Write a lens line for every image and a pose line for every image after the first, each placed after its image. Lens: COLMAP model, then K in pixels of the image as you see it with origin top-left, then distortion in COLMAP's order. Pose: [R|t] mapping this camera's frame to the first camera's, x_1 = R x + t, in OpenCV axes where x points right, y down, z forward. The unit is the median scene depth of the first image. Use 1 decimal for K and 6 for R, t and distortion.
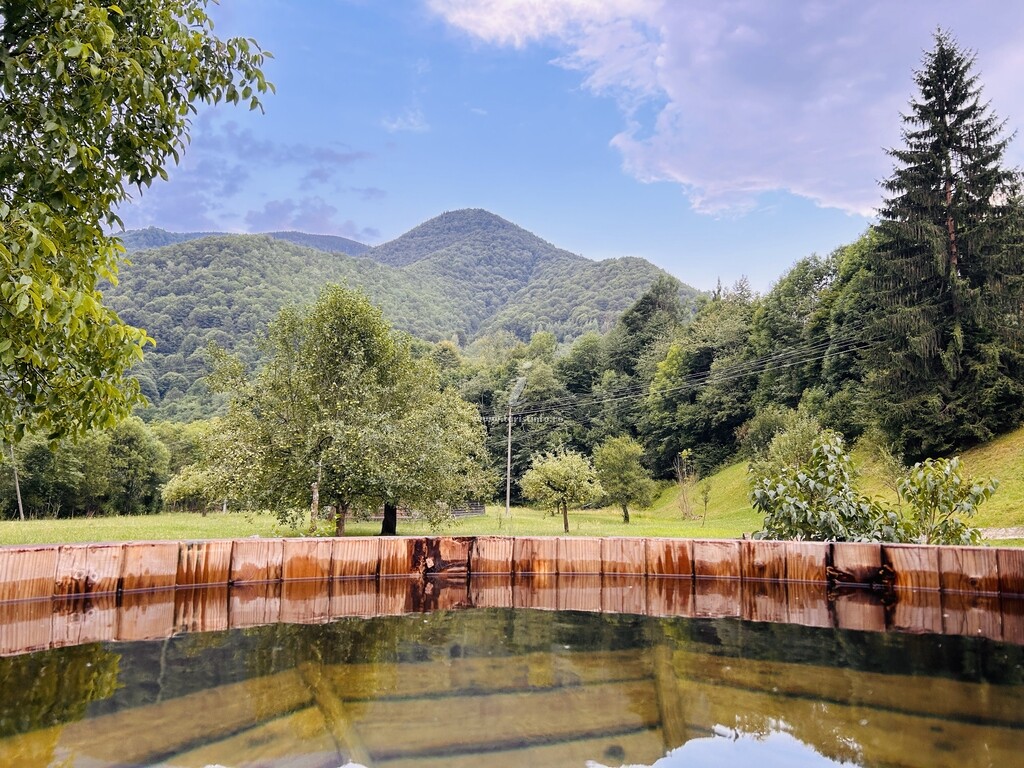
lens RADIAL K [[763.3, 0, 513.1], [0, 763.3, 382.6], [0, 0, 1]] dist [-0.004304, -0.006585]
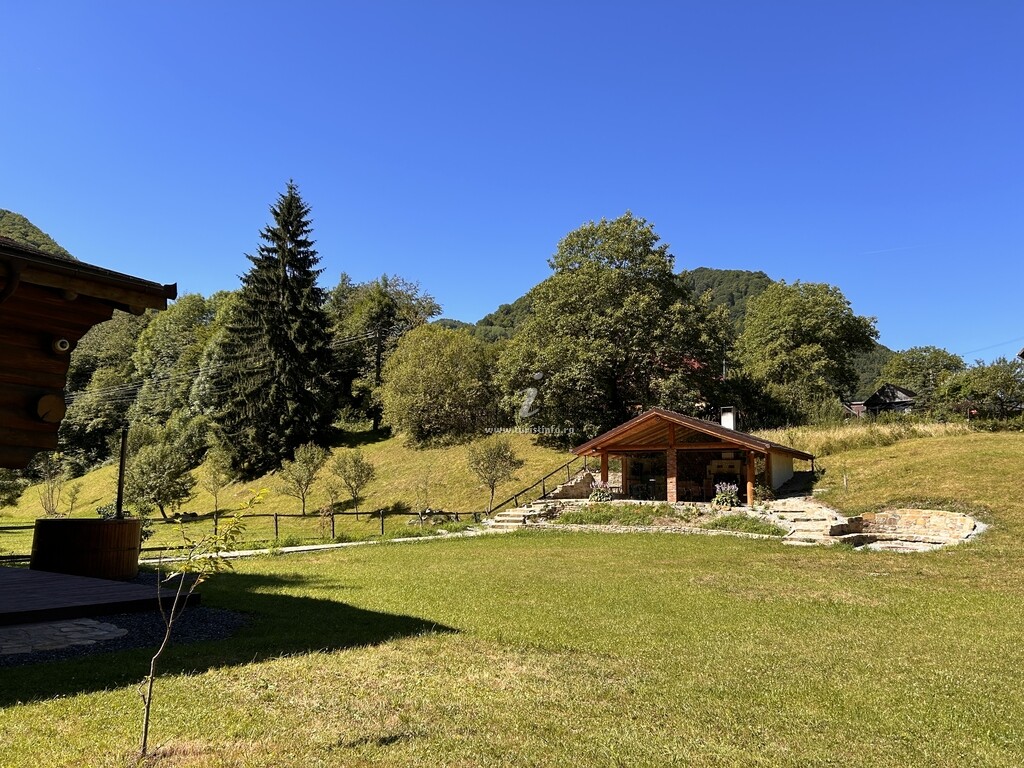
lens RADIAL K [[763.3, 0, 514.3], [0, 763.3, 385.4], [0, 0, 1]] dist [-0.004304, -0.006585]
pose [[0.722190, 0.108541, 0.683125, -0.084072], [-0.115092, 0.992700, -0.036056, -0.073744], [-0.682052, -0.052583, 0.729411, -0.368513]]
